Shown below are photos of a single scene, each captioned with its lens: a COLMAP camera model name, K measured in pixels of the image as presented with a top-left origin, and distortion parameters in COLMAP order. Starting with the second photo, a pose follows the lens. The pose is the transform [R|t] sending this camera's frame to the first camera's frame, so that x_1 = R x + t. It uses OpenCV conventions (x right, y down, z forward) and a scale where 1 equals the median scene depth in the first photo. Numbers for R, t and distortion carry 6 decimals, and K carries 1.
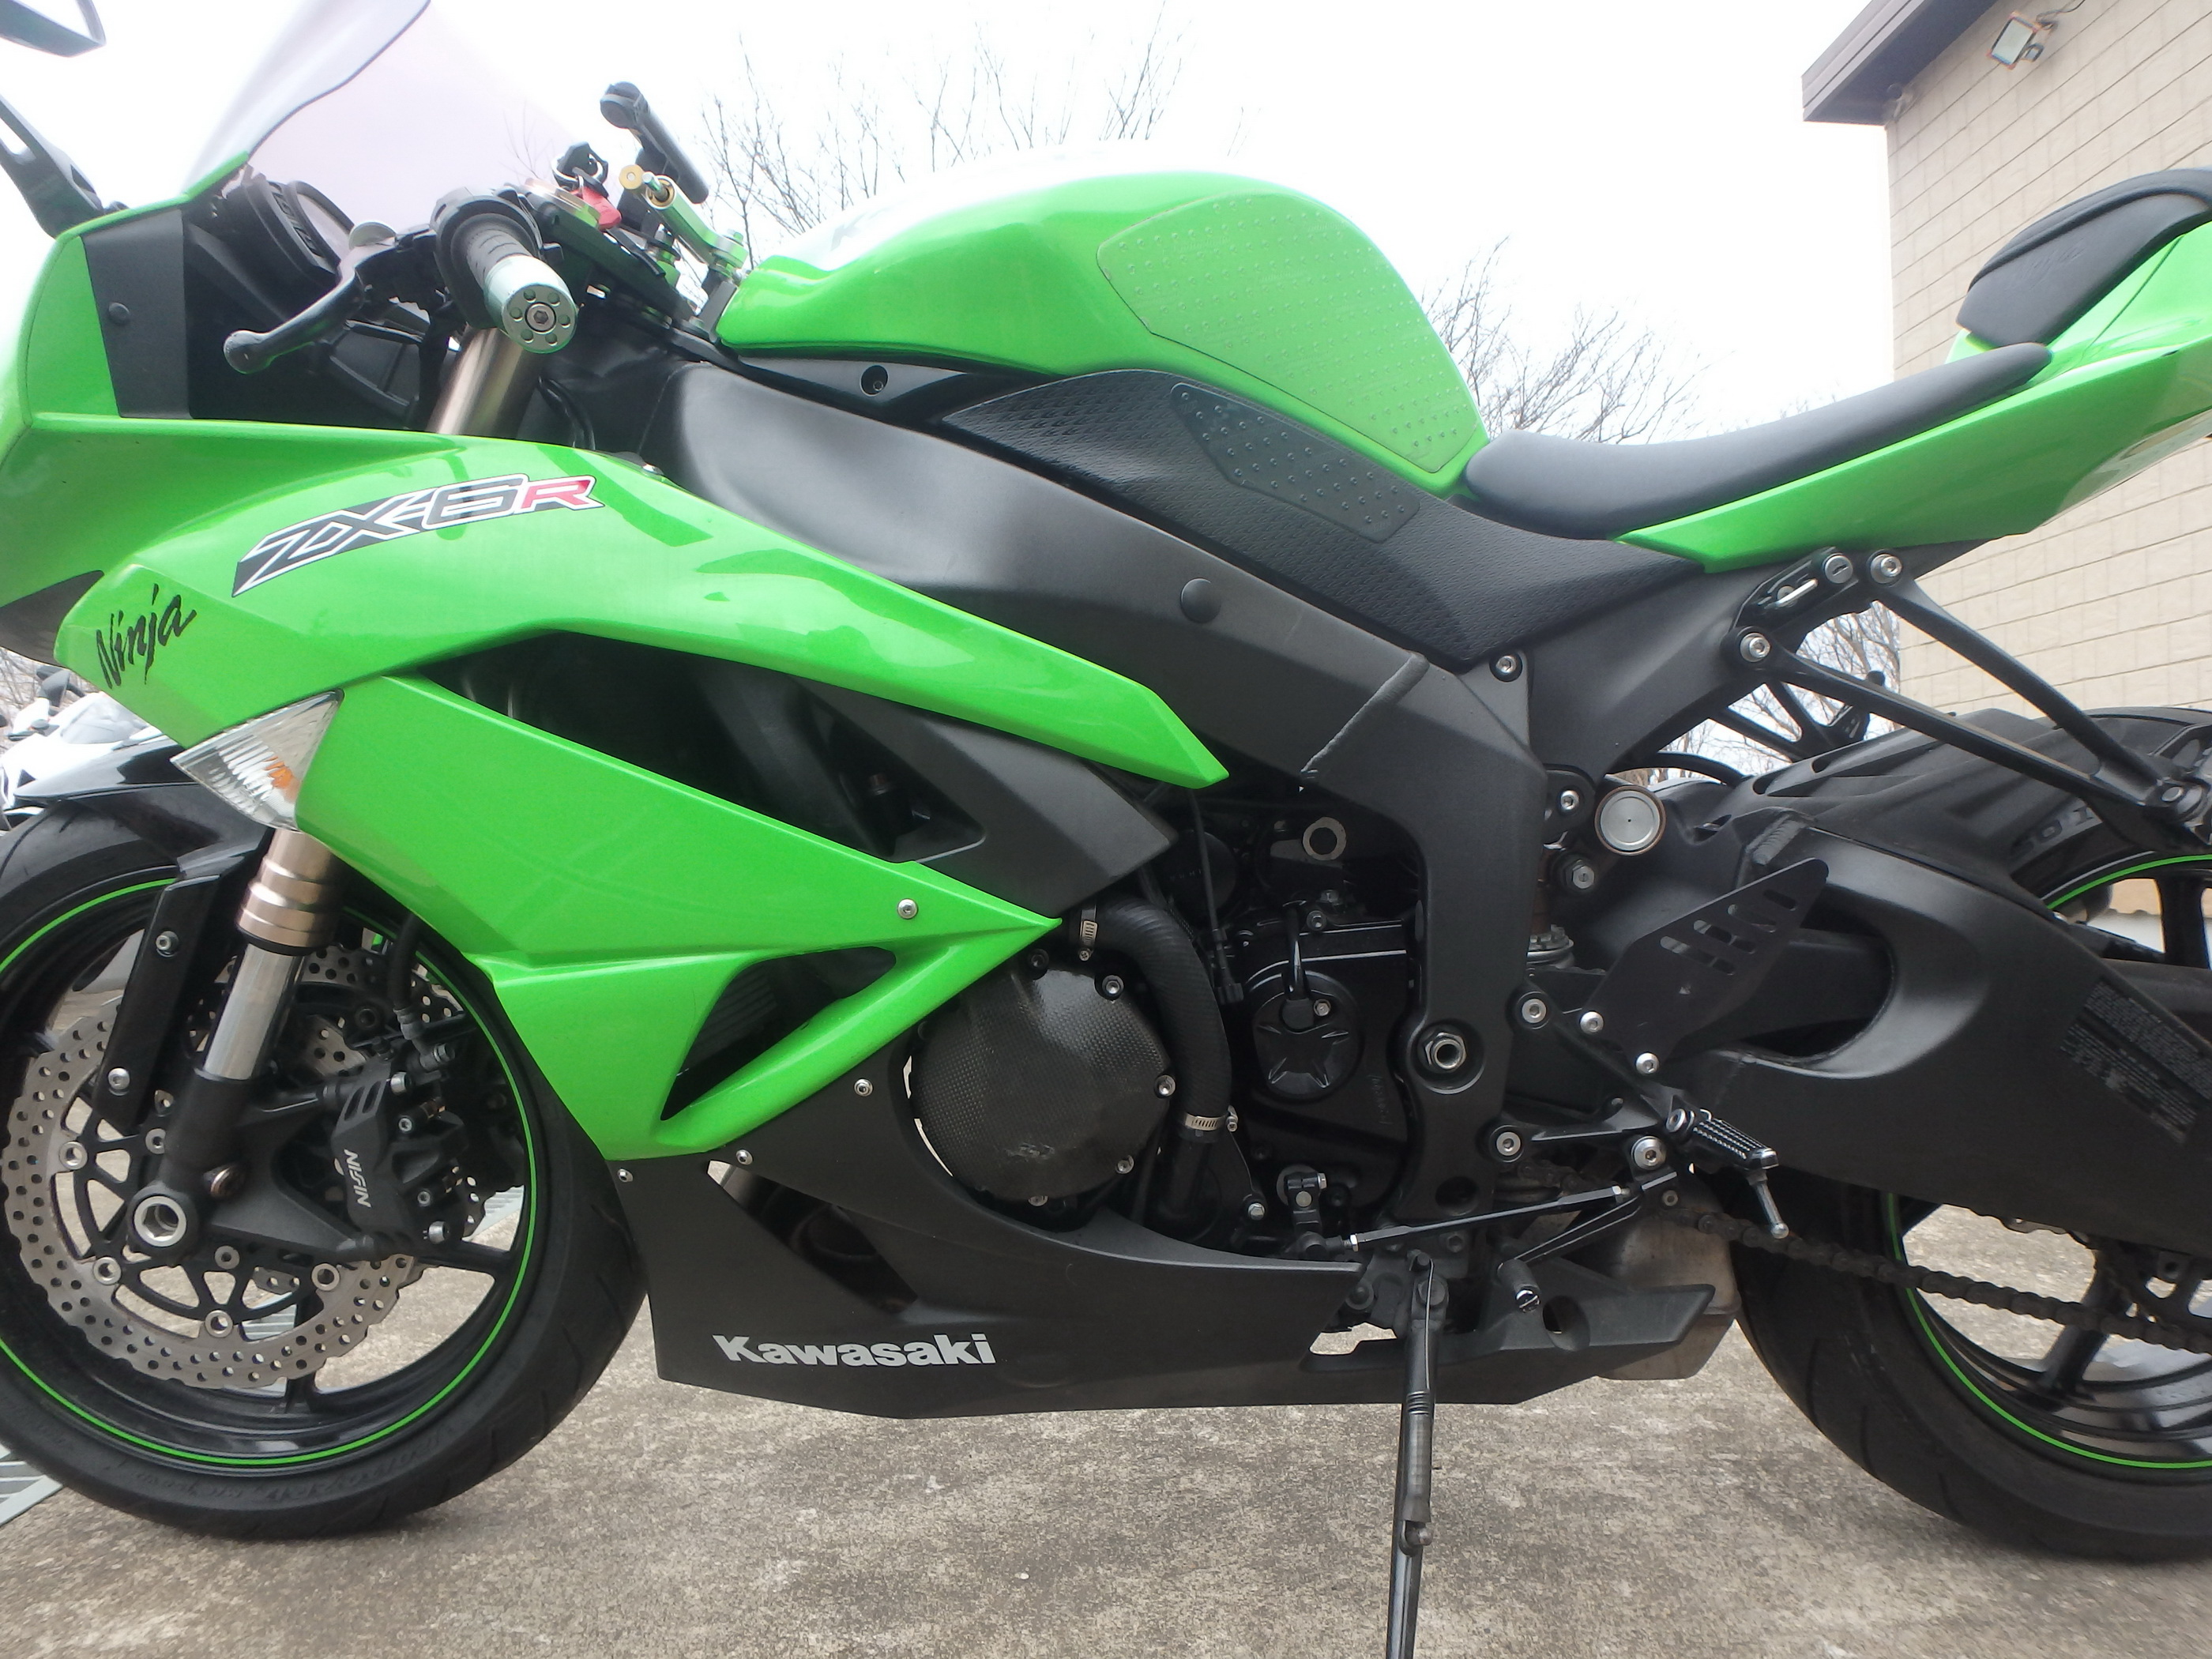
lens RADIAL K [[1350.5, 0, 1086.5], [0, 1350.5, 828.7], [0, 0, 1]] dist [-0.027832, -0.000501]
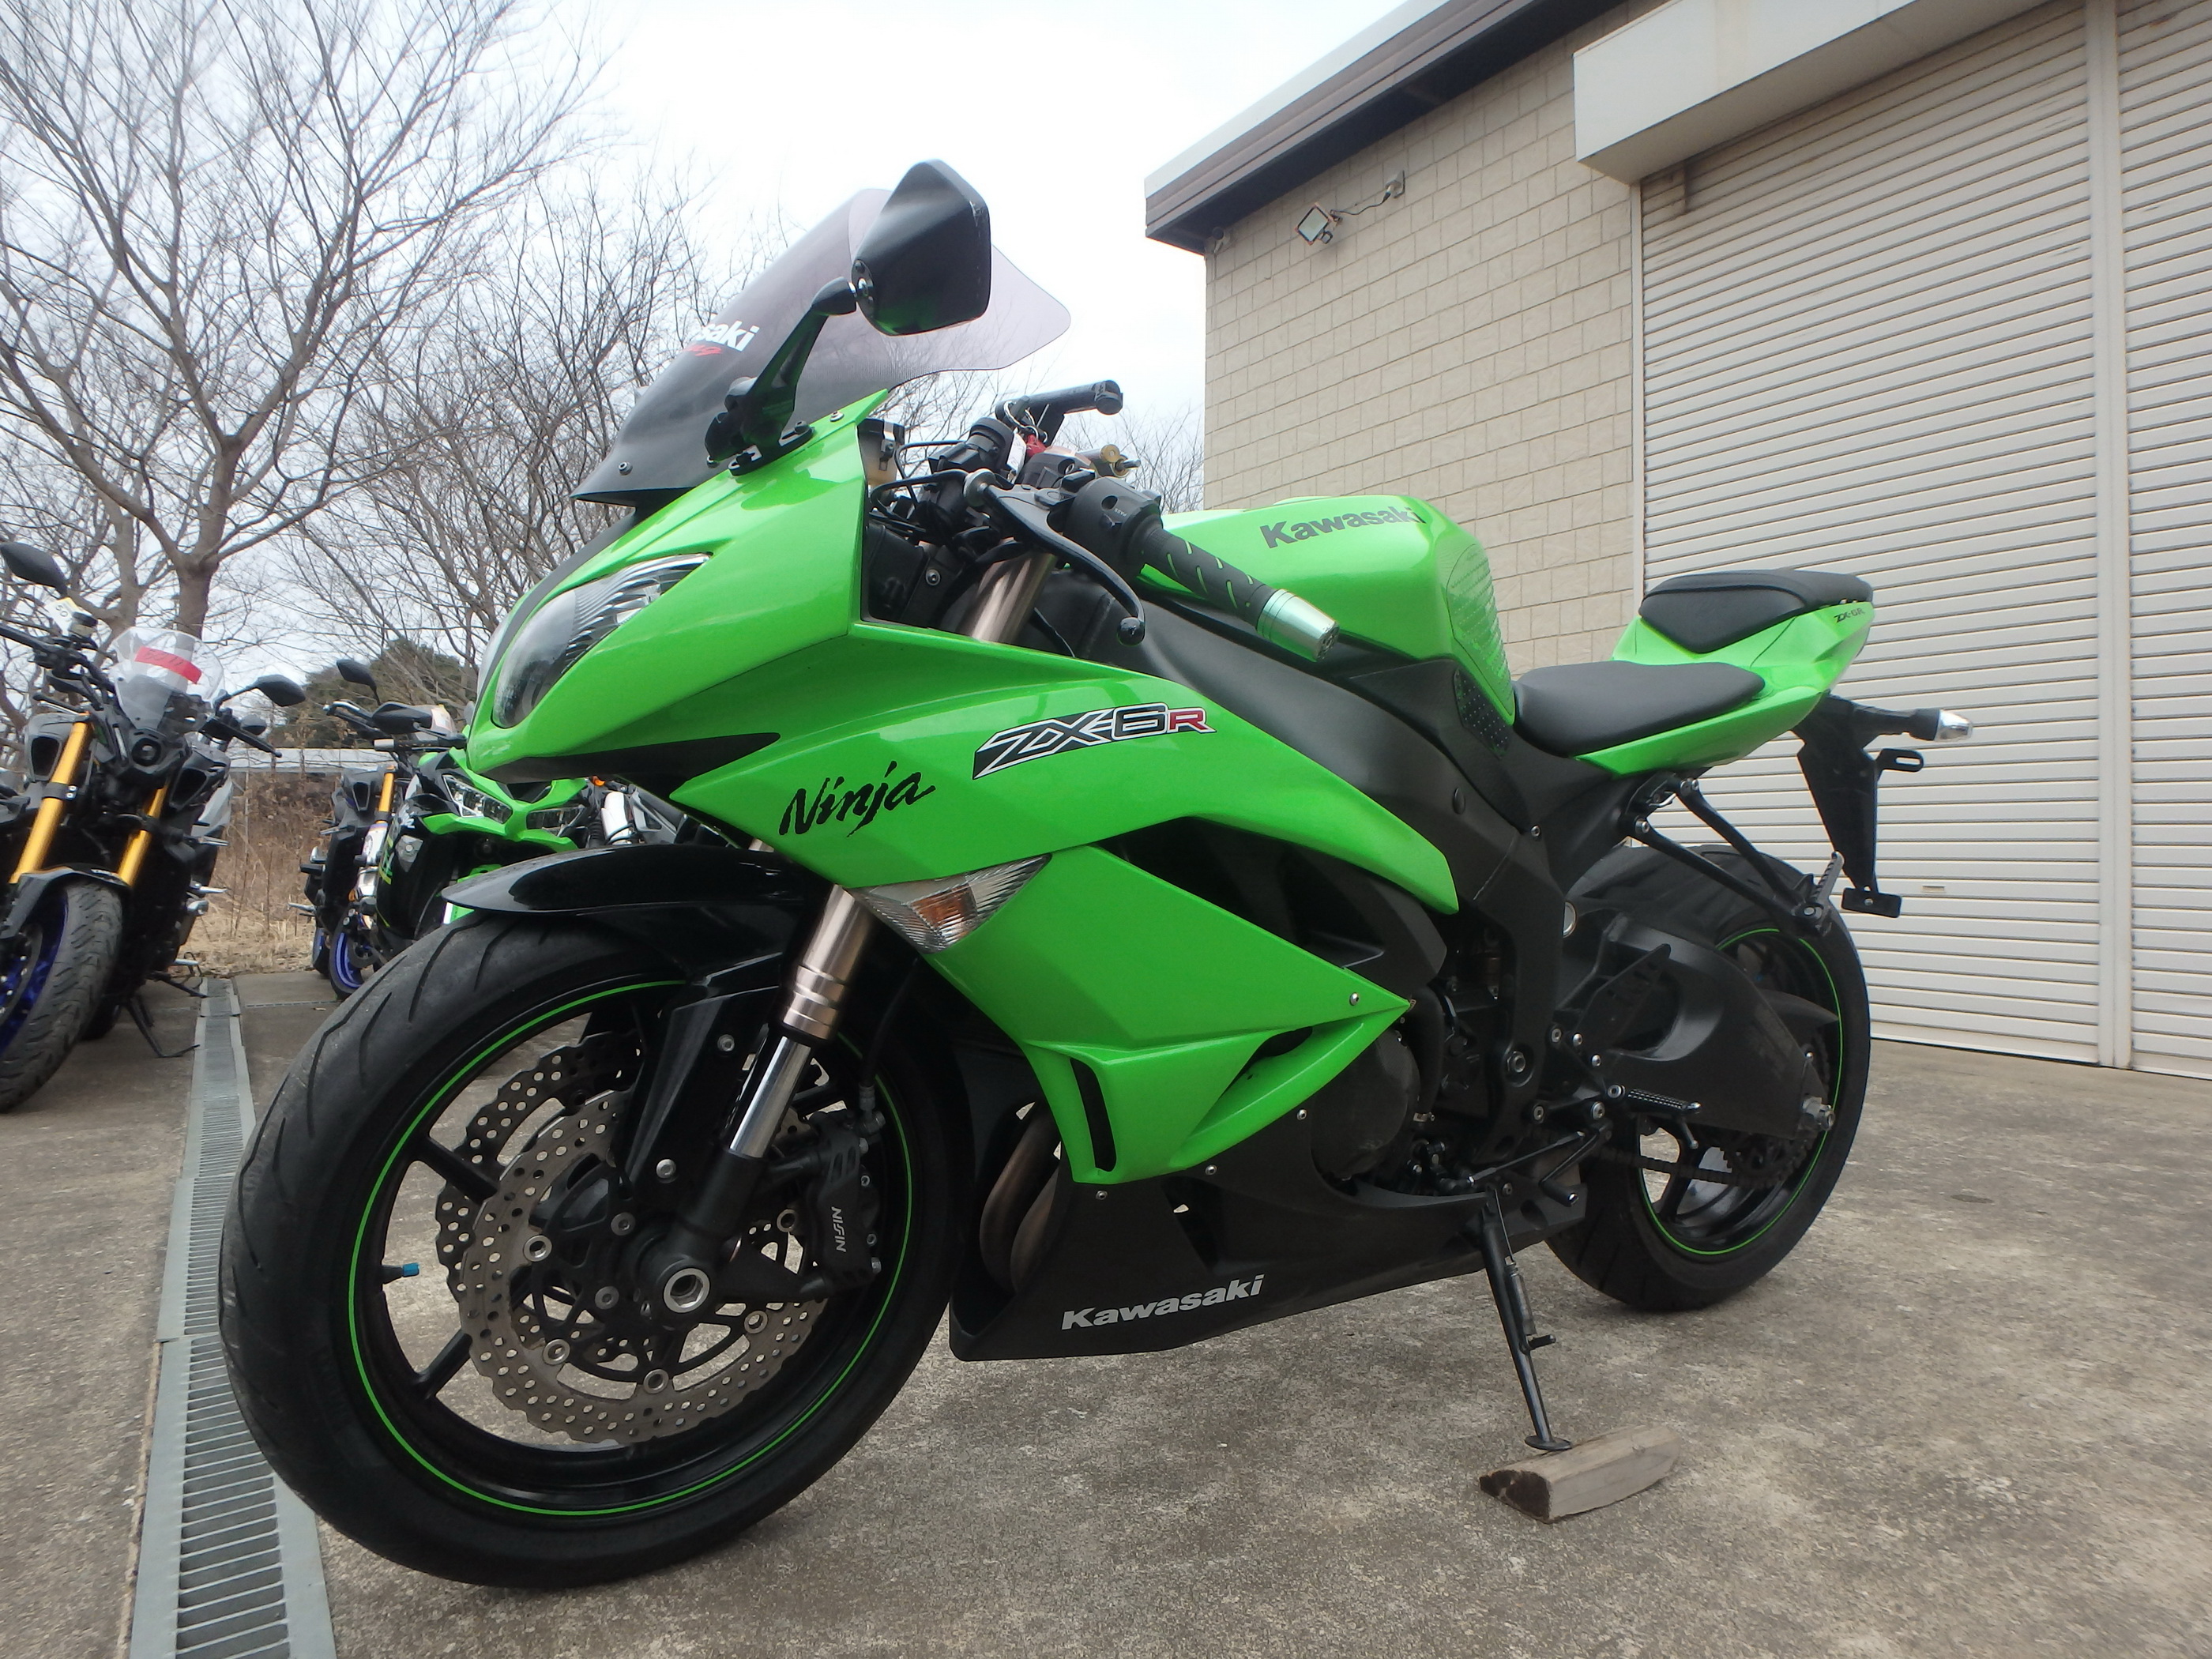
lens RADIAL K [[1373.8, 0, 1109.6], [0, 1373.8, 824.2], [0, 0, 1]] dist [-0.039577, 0.000558]
pose [[0.842048, 0.024675, 0.538838, -1.019589], [-0.034704, 0.999362, 0.008468, -0.120504], [-0.538285, -0.025830, 0.842367, -0.152747]]
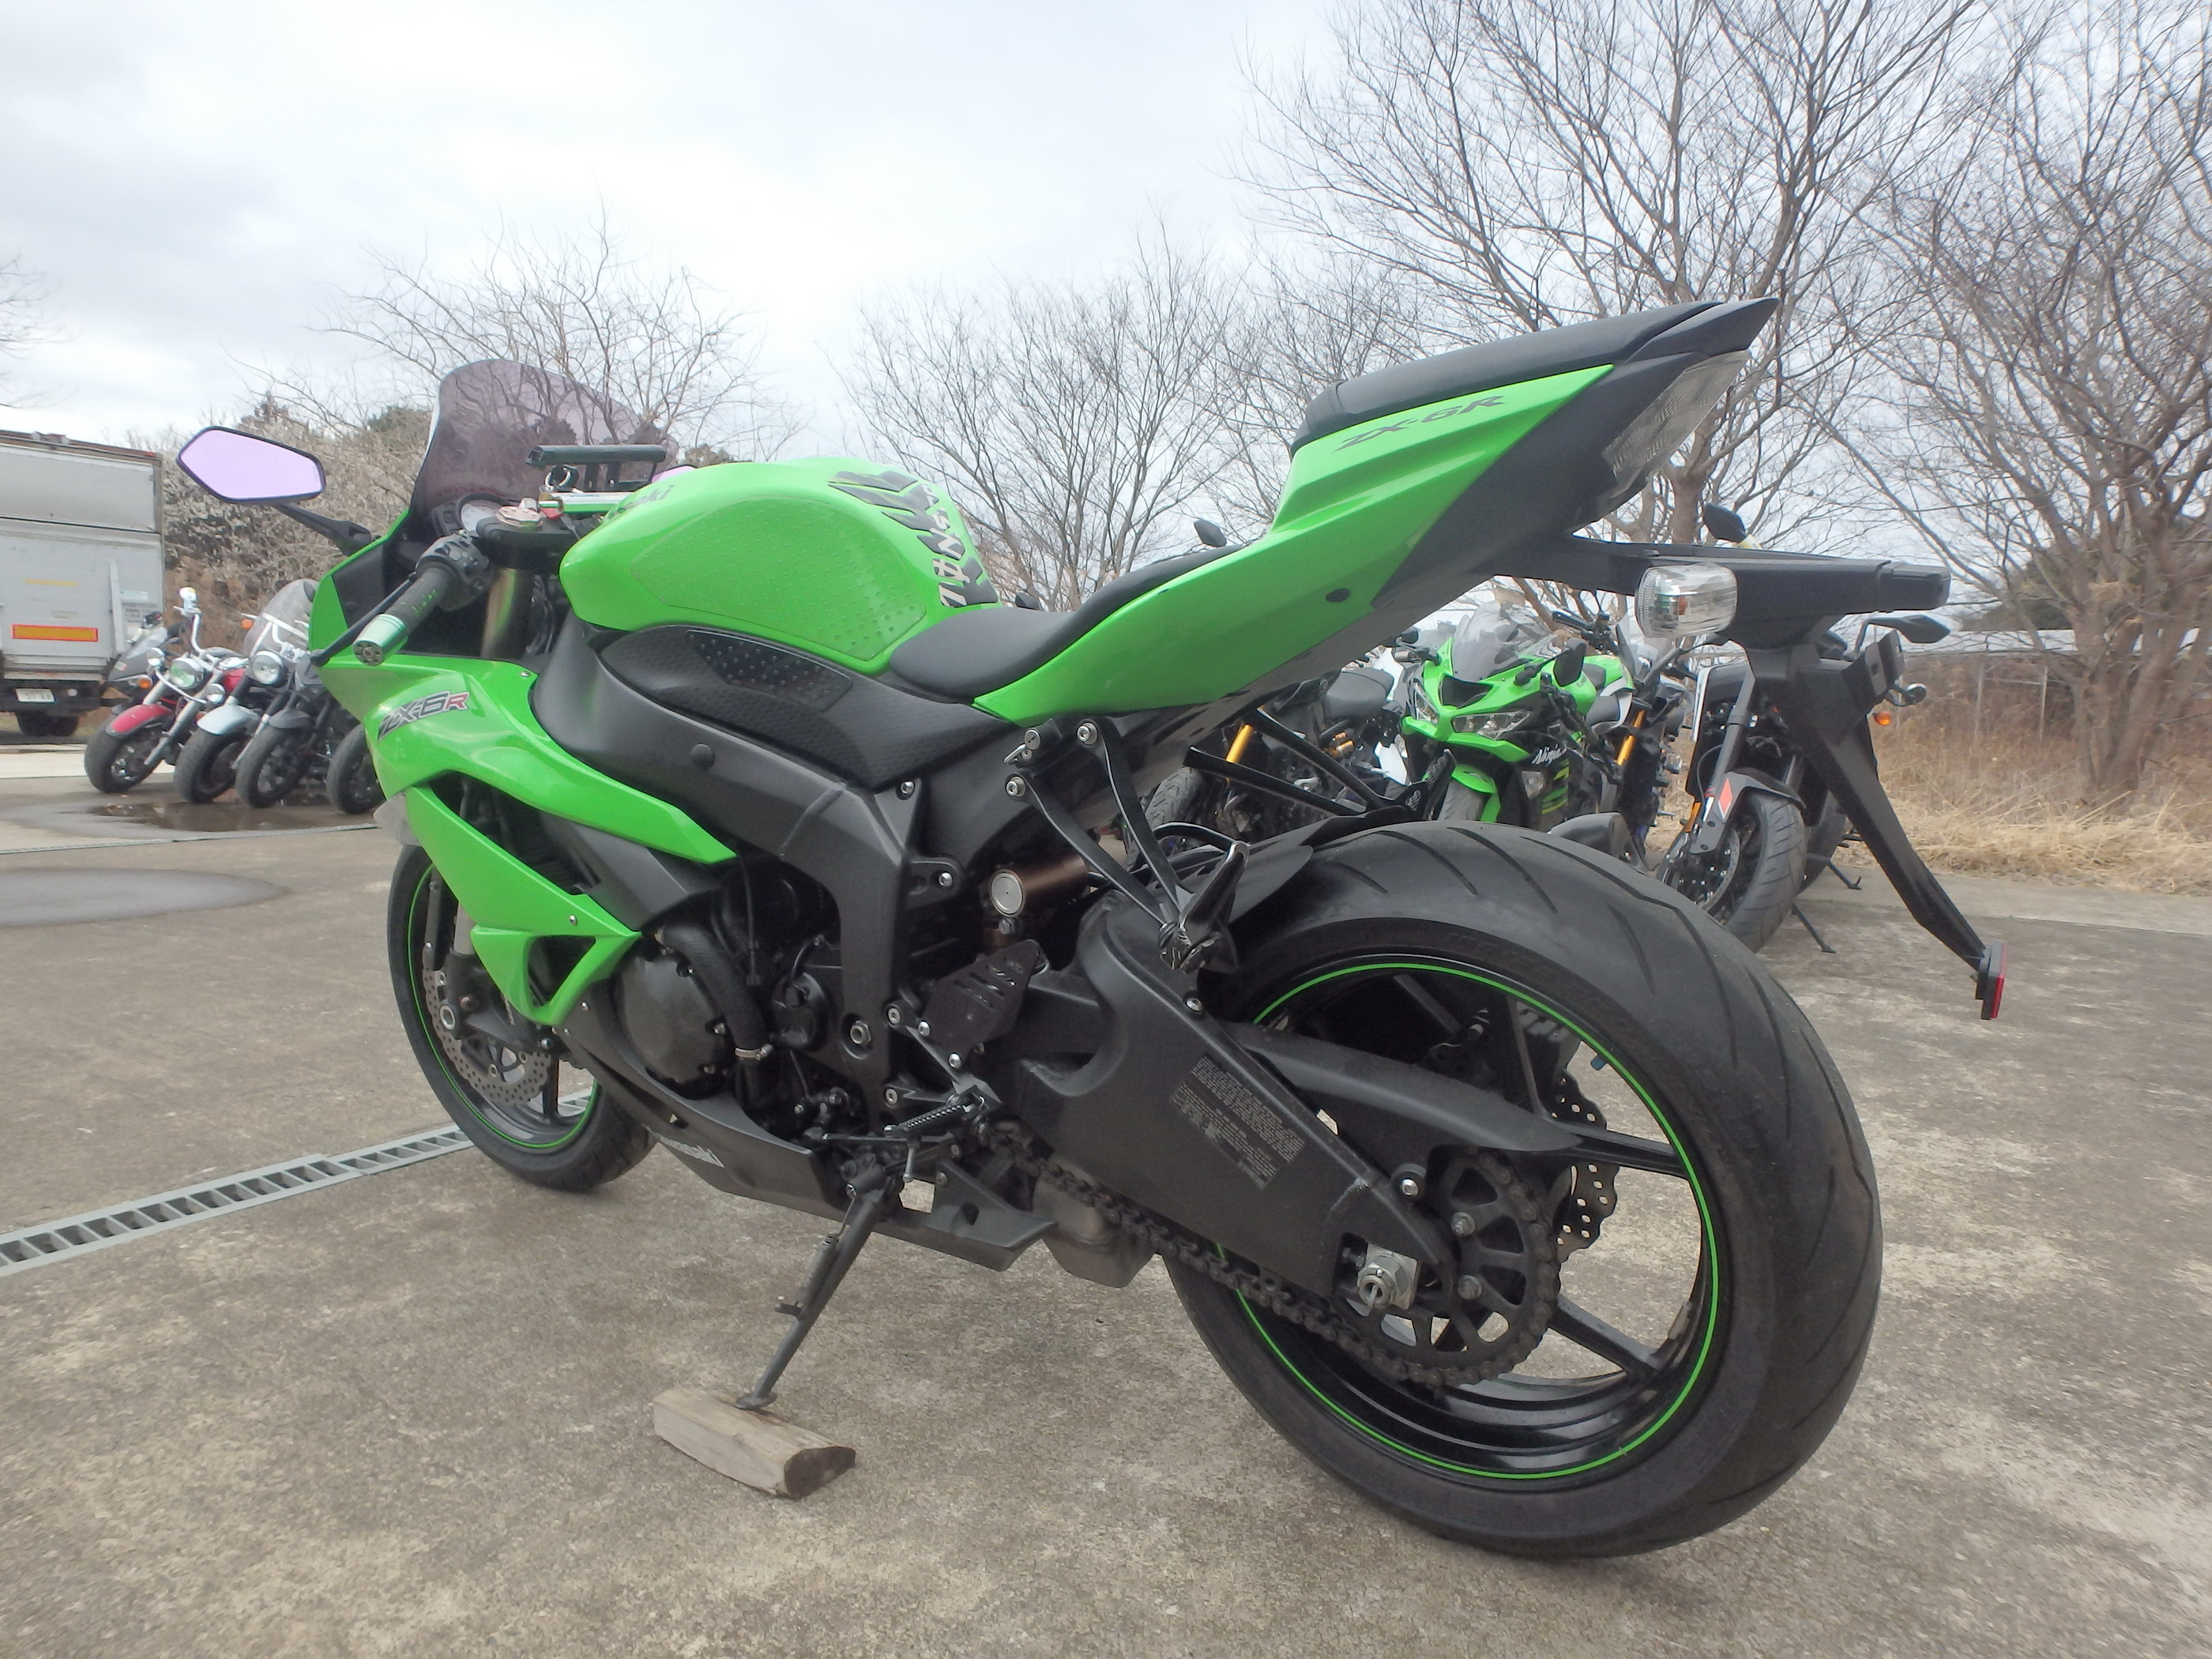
lens RADIAL K [[1373.8, 0, 1109.6], [0, 1373.8, 824.2], [0, 0, 1]] dist [-0.039577, 0.000558]
pose [[0.828372, 0.061456, -0.556797, 1.302747], [0.001949, 0.993642, 0.112571, -0.243319], [0.560175, -0.094336, 0.822985, -0.133505]]
